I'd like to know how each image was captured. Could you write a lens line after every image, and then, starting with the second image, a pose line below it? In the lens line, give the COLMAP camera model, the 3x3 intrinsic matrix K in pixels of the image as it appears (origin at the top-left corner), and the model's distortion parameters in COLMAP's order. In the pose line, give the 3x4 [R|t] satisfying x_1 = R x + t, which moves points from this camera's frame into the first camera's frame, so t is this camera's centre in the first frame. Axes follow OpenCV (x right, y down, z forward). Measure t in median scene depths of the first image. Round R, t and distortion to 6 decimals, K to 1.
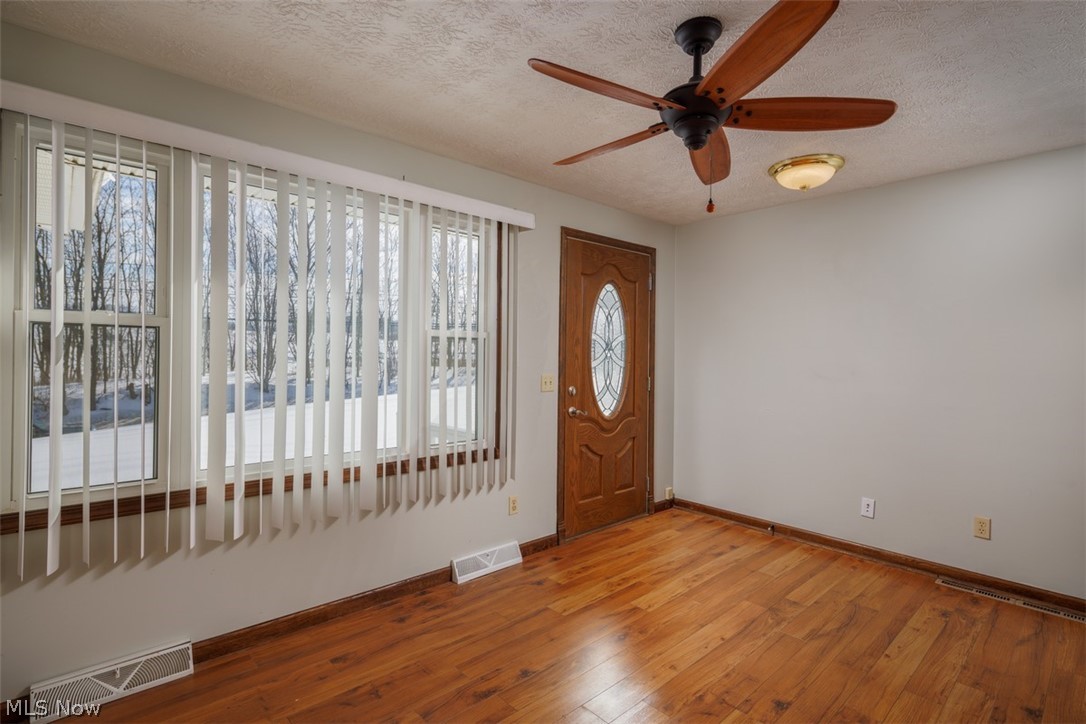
lens RADIAL K [[527.1, 0, 545.4], [0, 527.1, 354.4], [0, 0, 1]] dist [0.001965, -0.000715]
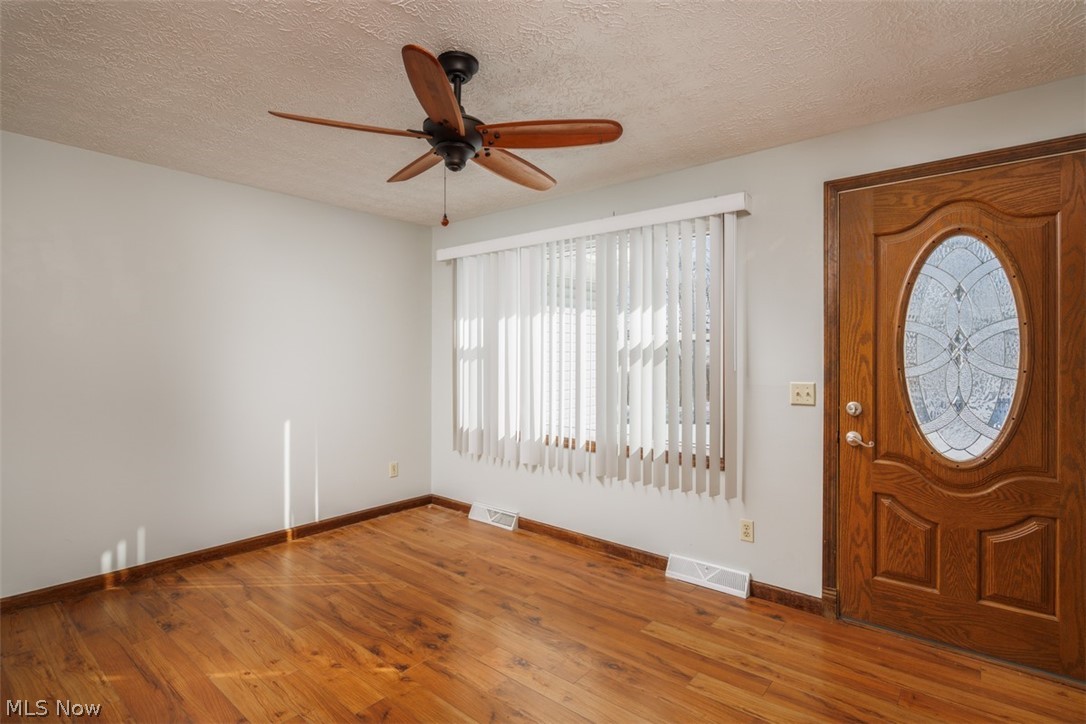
lens RADIAL K [[535.9, 0, 548.4], [0, 535.9, 357.2], [0, 0, 1]] dist [-0.001332, -0.001295]
pose [[0.126166, -0.002547, -0.992006, 0.855087], [0.005124, 0.999985, -0.001916, -0.000341], [0.991996, -0.004841, 0.126177, 0.624601]]
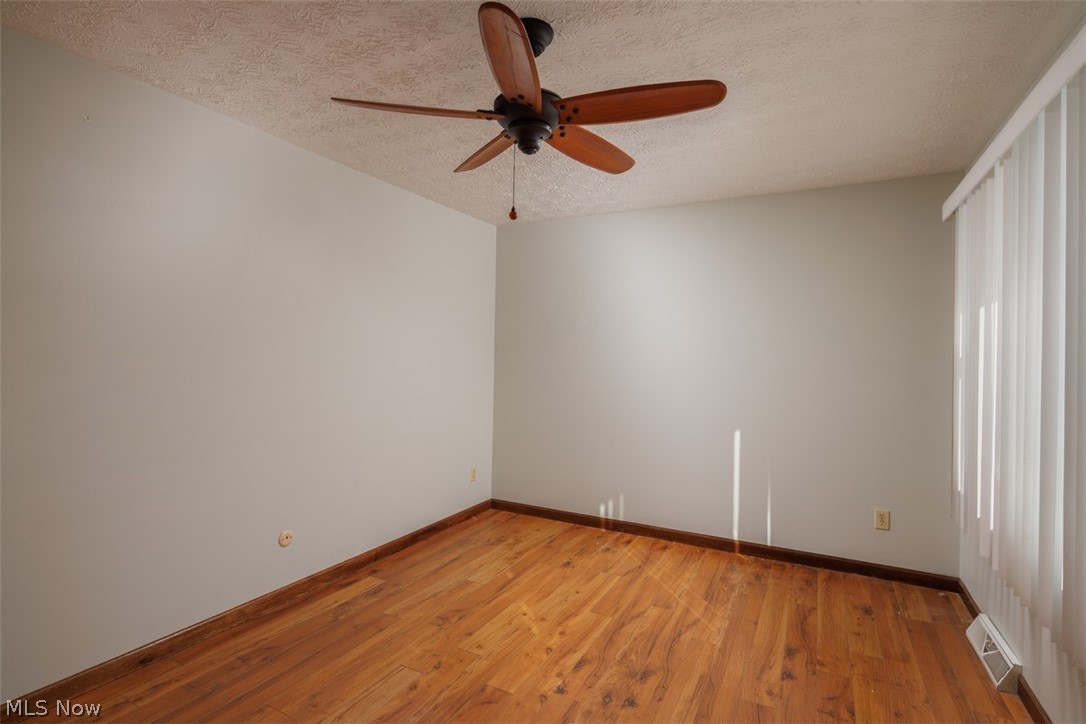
lens RADIAL K [[527.1, 0, 545.4], [0, 527.1, 354.4], [0, 0, 1]] dist [0.001965, -0.000715]
pose [[-0.944469, -0.024051, -0.327721, 0.342705], [-0.021409, 0.999703, -0.011667, -0.002099], [0.327904, -0.004002, -0.944703, 1.166404]]
